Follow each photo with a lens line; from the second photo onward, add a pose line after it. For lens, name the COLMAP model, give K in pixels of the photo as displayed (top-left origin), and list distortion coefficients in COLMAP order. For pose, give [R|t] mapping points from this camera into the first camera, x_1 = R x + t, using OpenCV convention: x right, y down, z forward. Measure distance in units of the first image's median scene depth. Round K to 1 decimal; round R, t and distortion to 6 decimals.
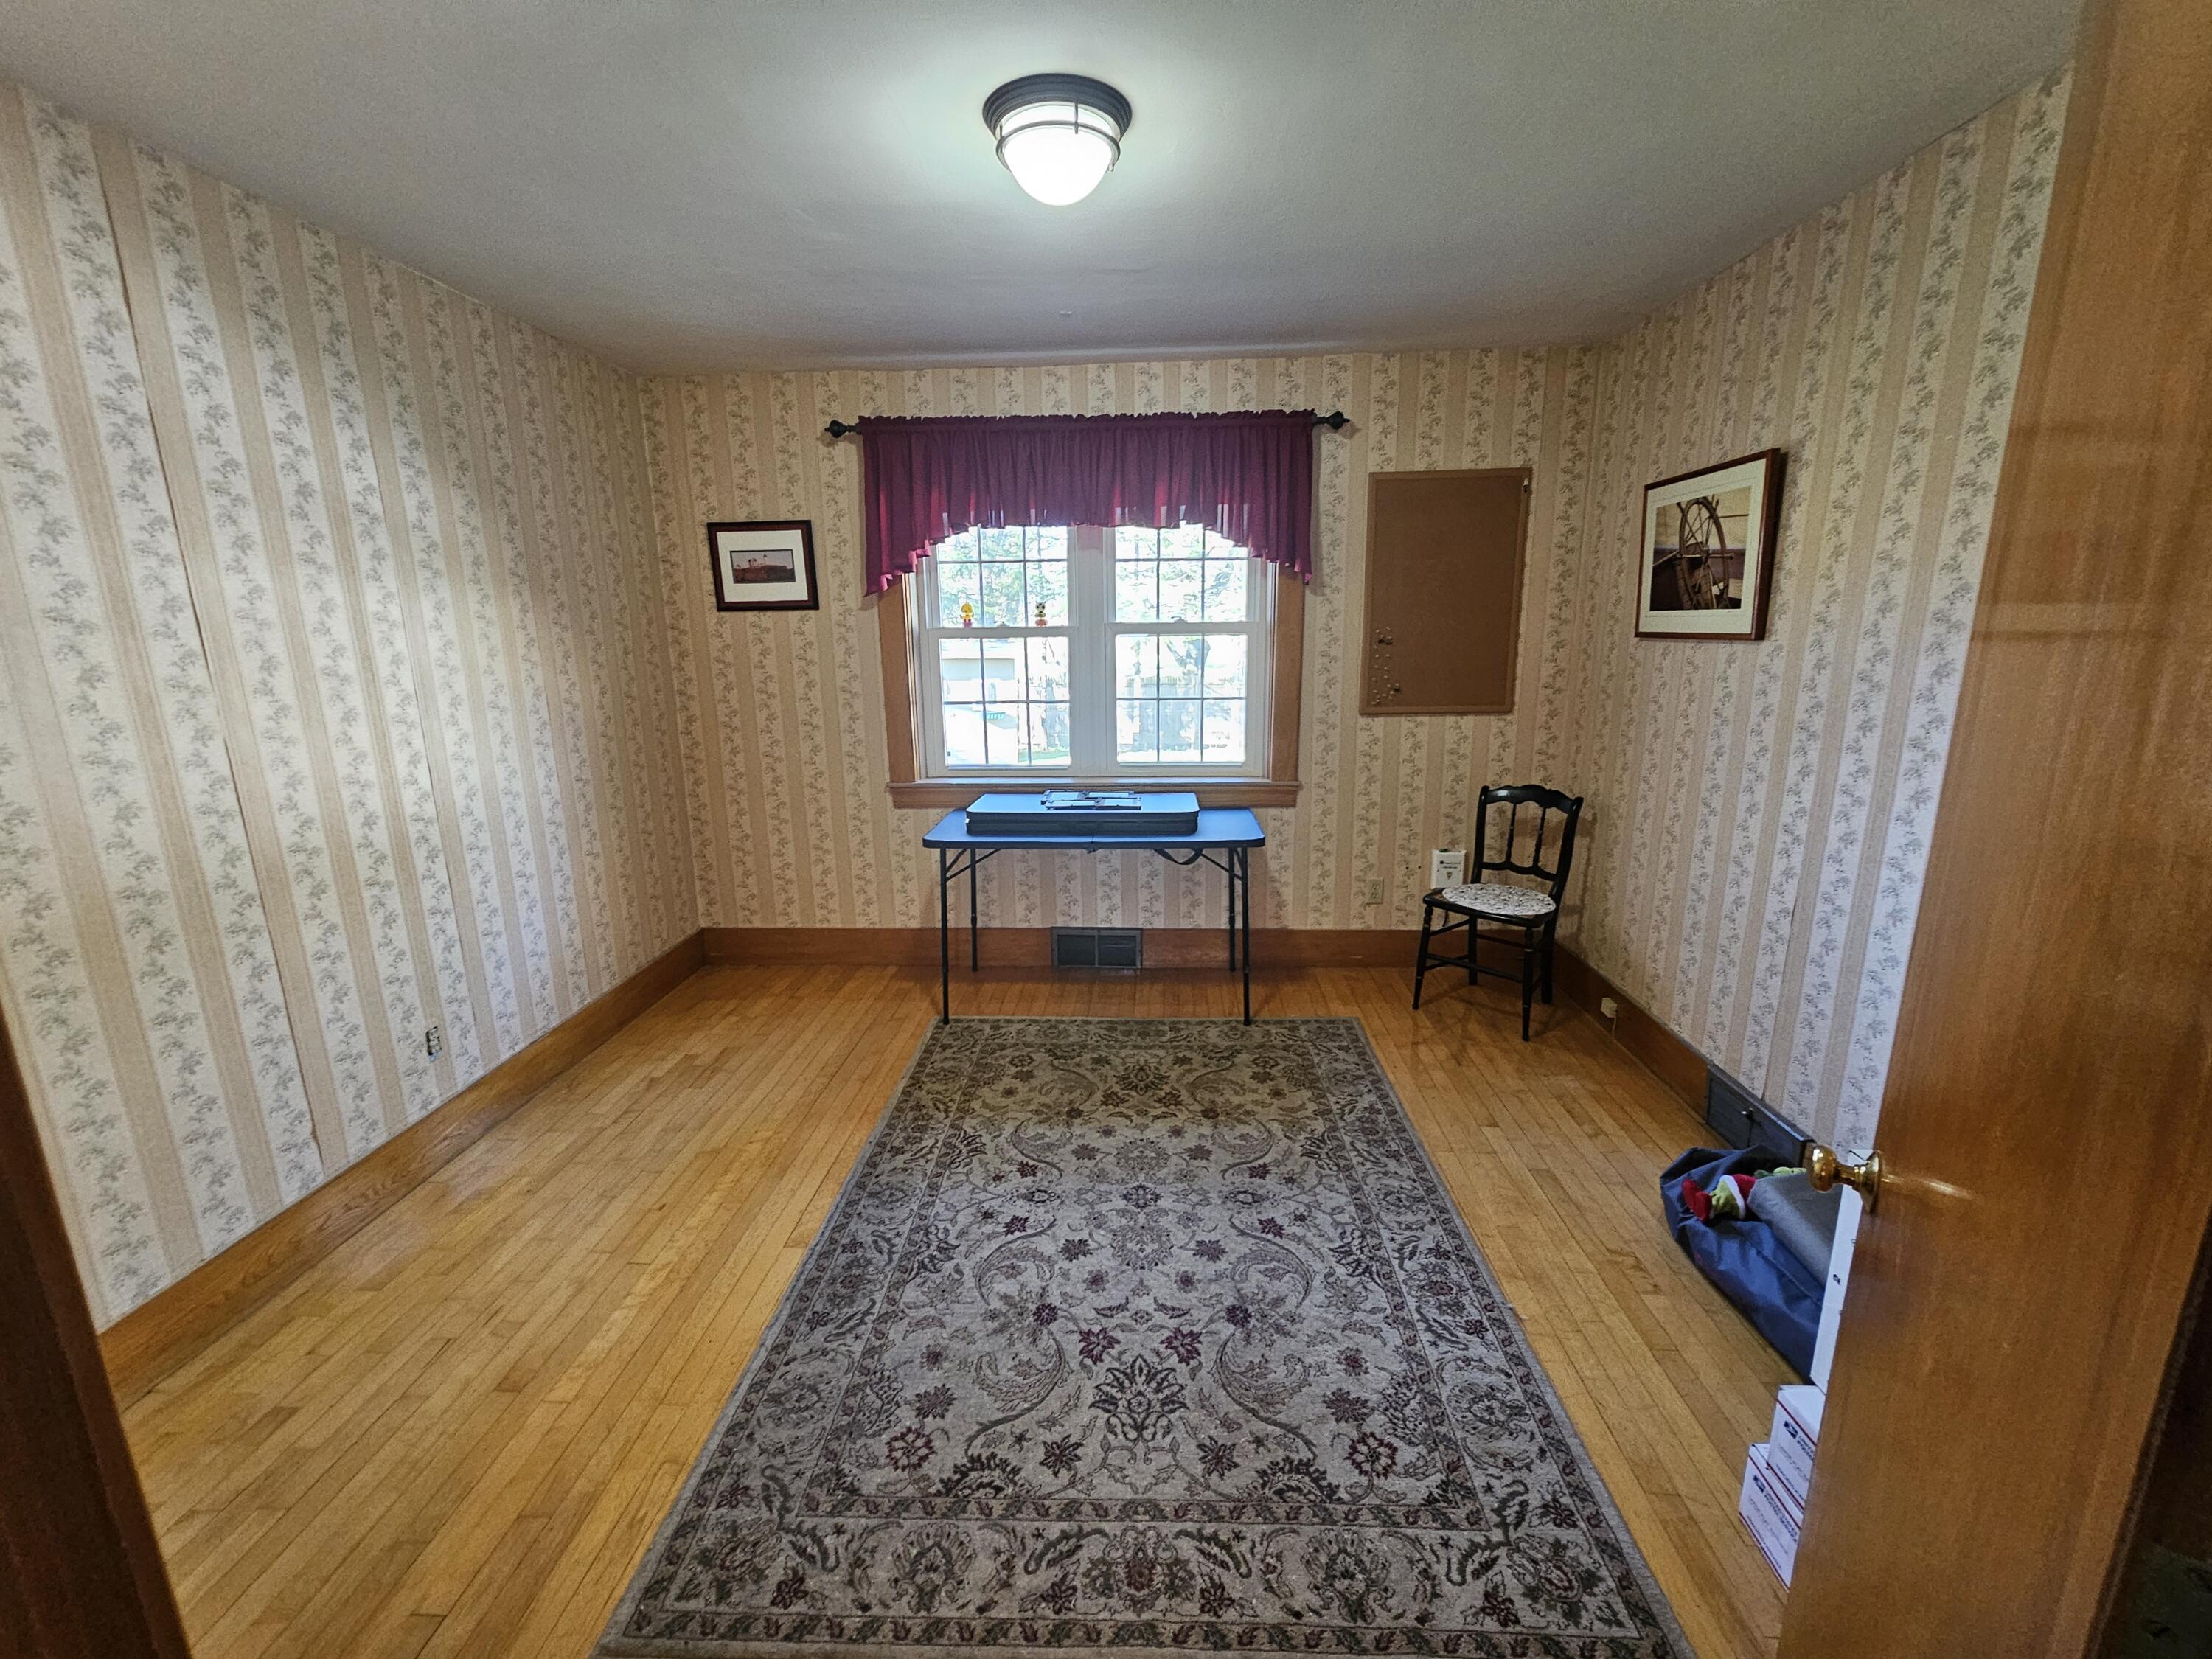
lens RADIAL K [[904.5, 0, 1113.4], [0, 904.5, 827.5], [0, 0, 1]] dist [-0.002889, 0.001838]
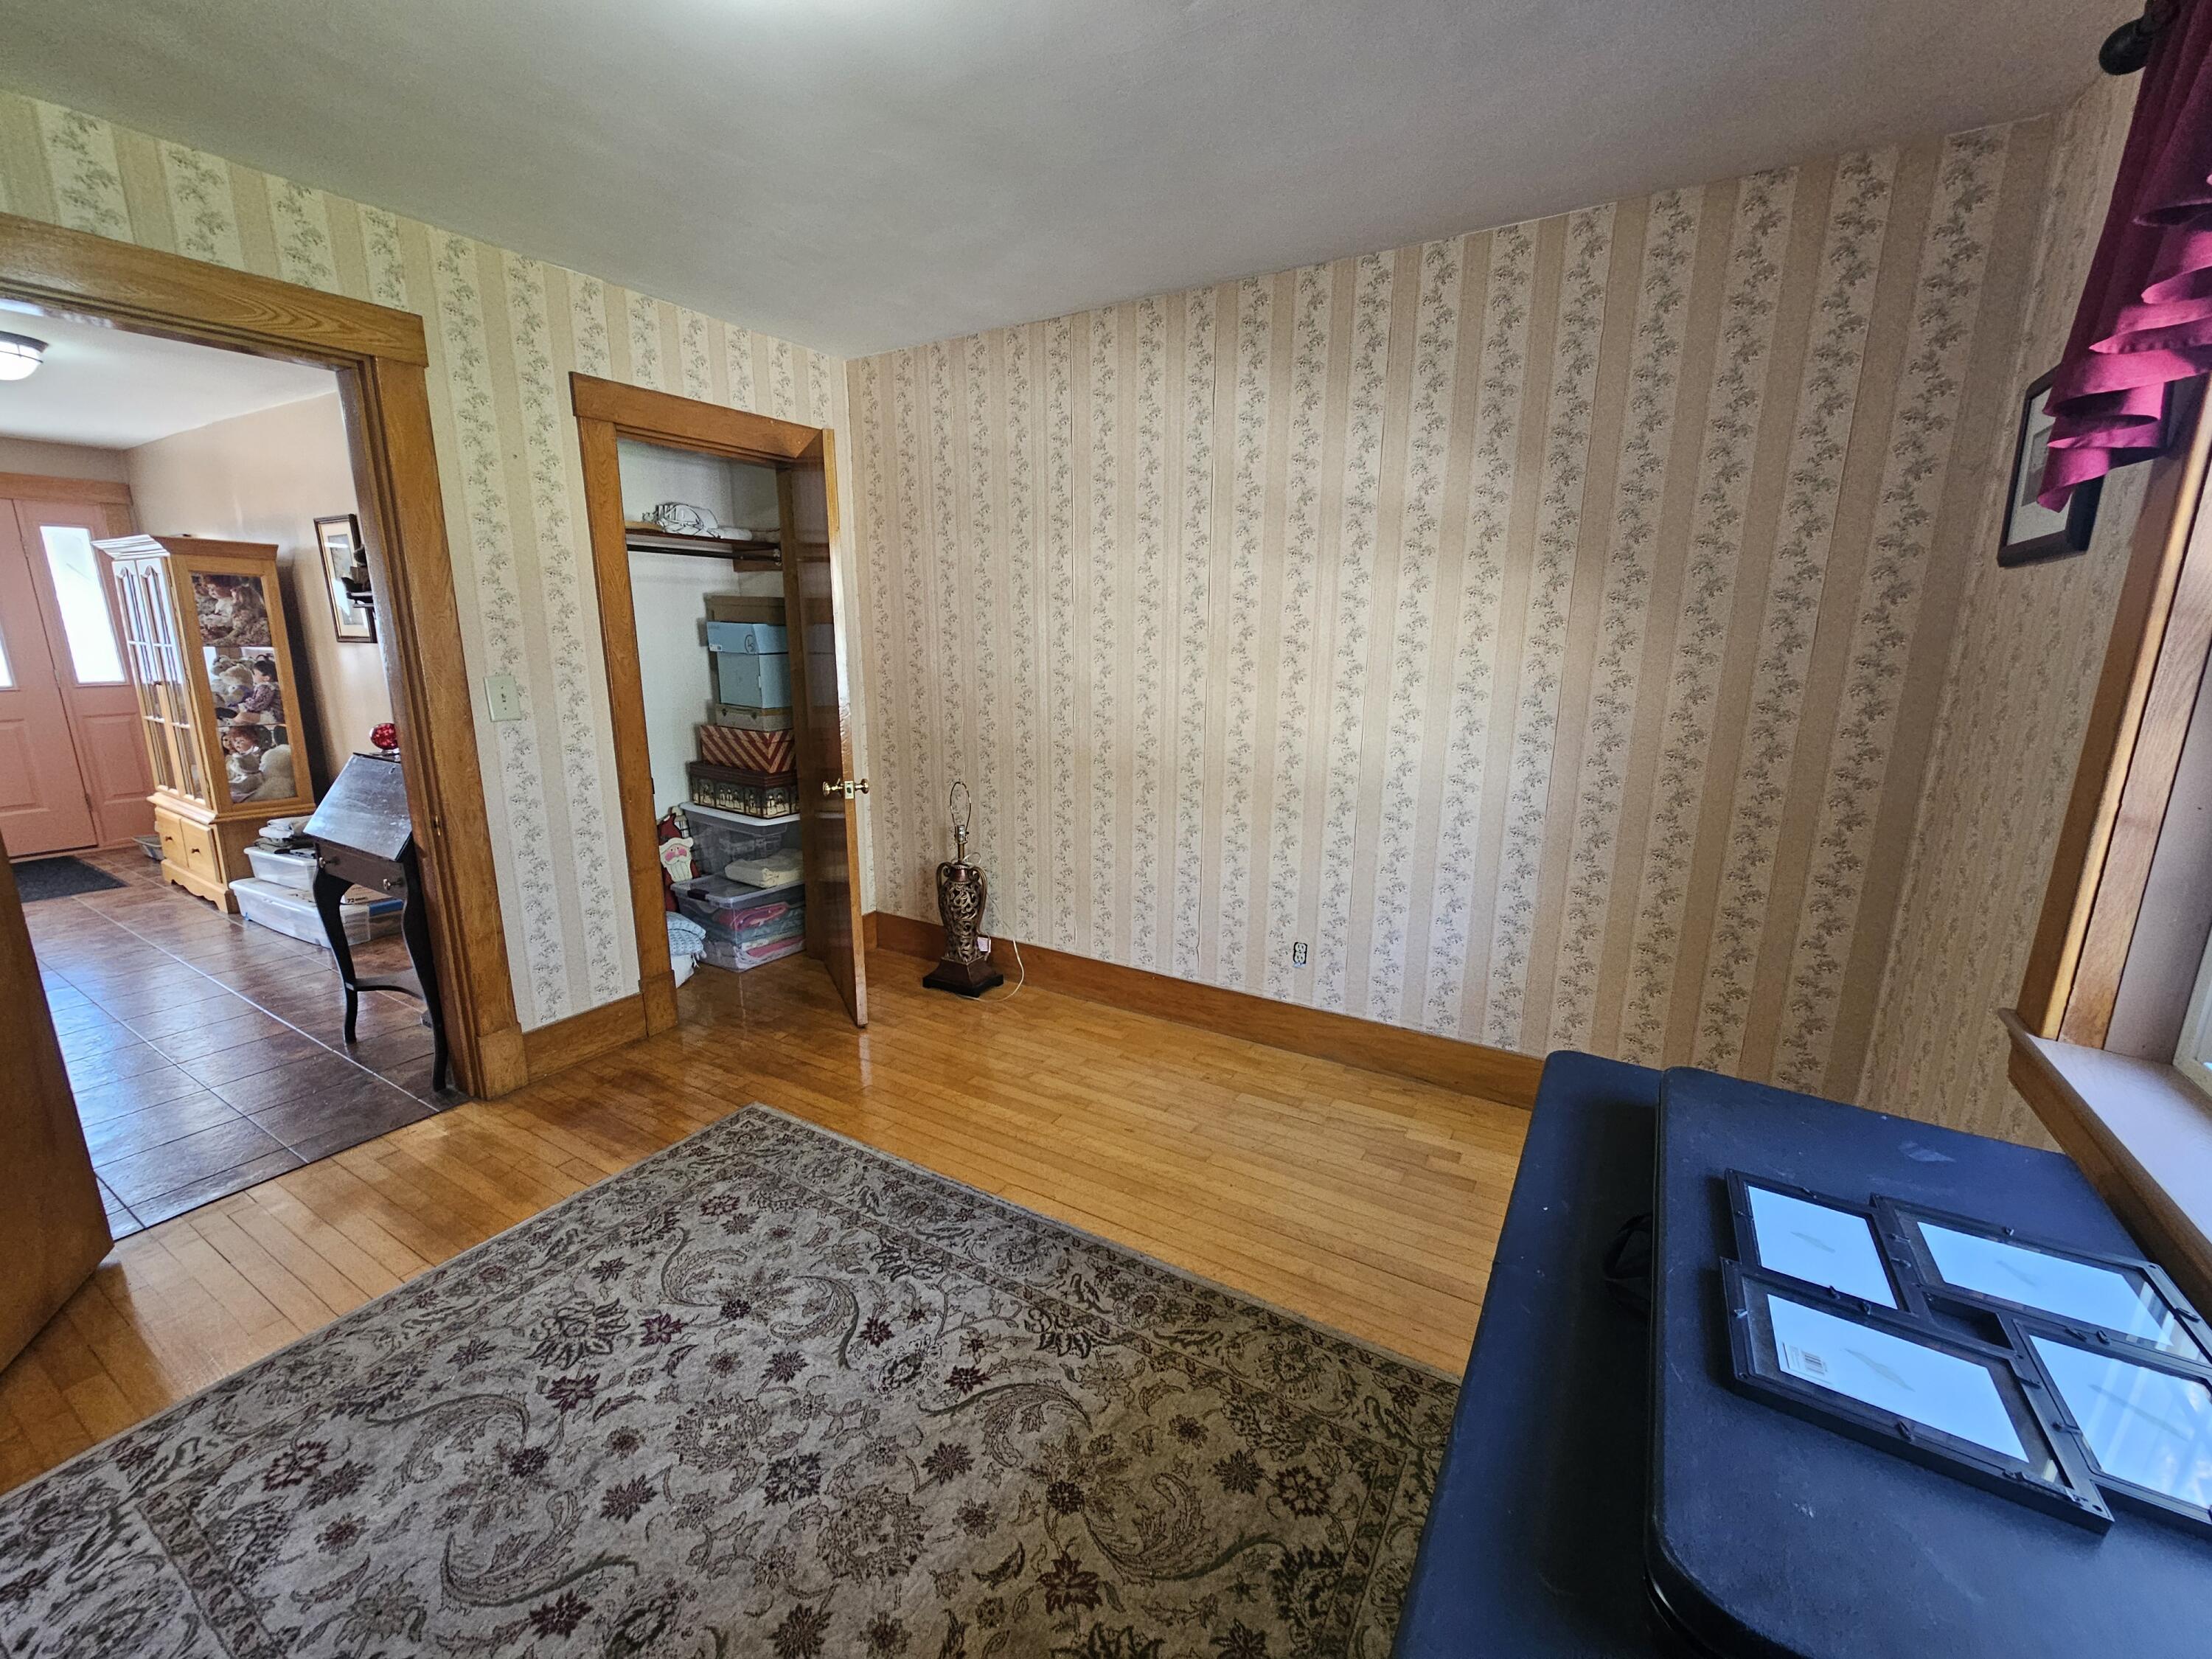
lens RADIAL K [[904.5, 0, 1111.2], [0, 904.5, 830.3], [0, 0, 1]] dist [-0.002889, 0.001838]
pose [[-0.474850, 0.204078, -0.856078, 0.327816], [-0.191986, 0.925293, 0.327069, -0.237007], [0.858871, 0.319664, -0.400195, 1.120616]]
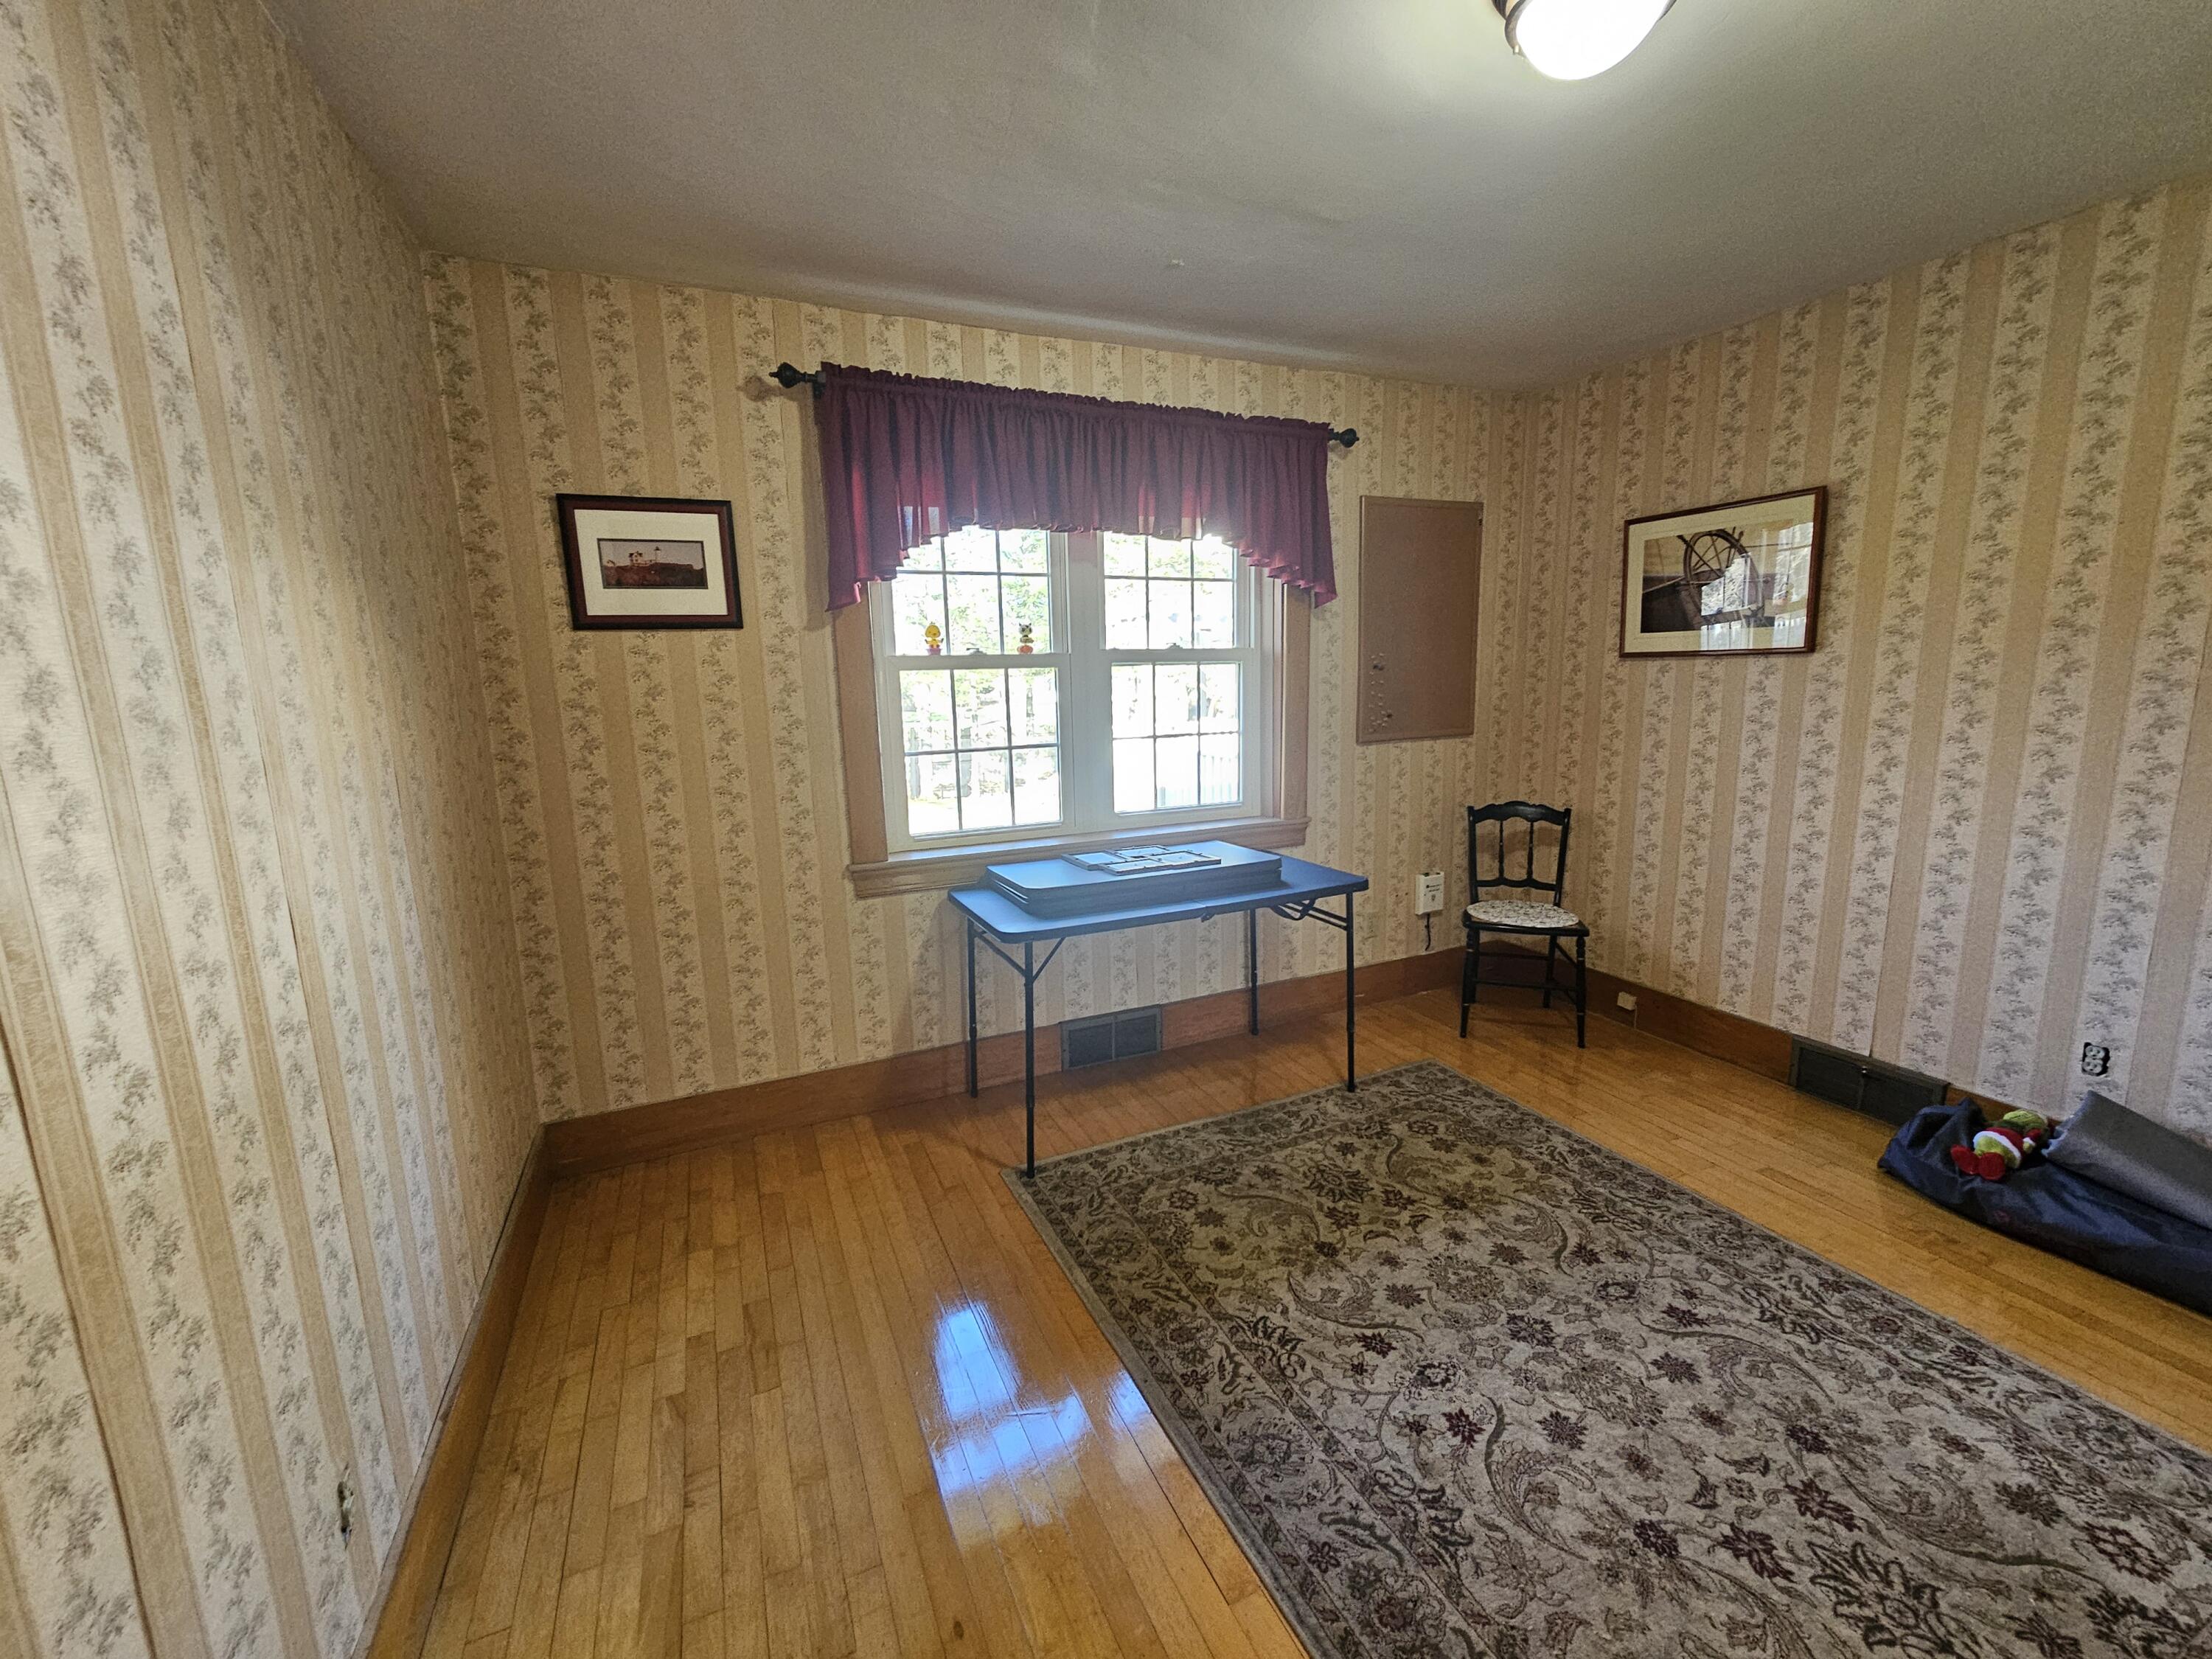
lens RADIAL K [[904.5, 0, 1111.9], [0, 904.5, 826.4], [0, 0, 1]] dist [-0.002889, 0.001838]
pose [[0.890225, -0.085372, 0.447449, -0.535726], [0.111896, 0.993167, -0.033130, -0.045641], [-0.441563, 0.079561, 0.893696, 0.350595]]
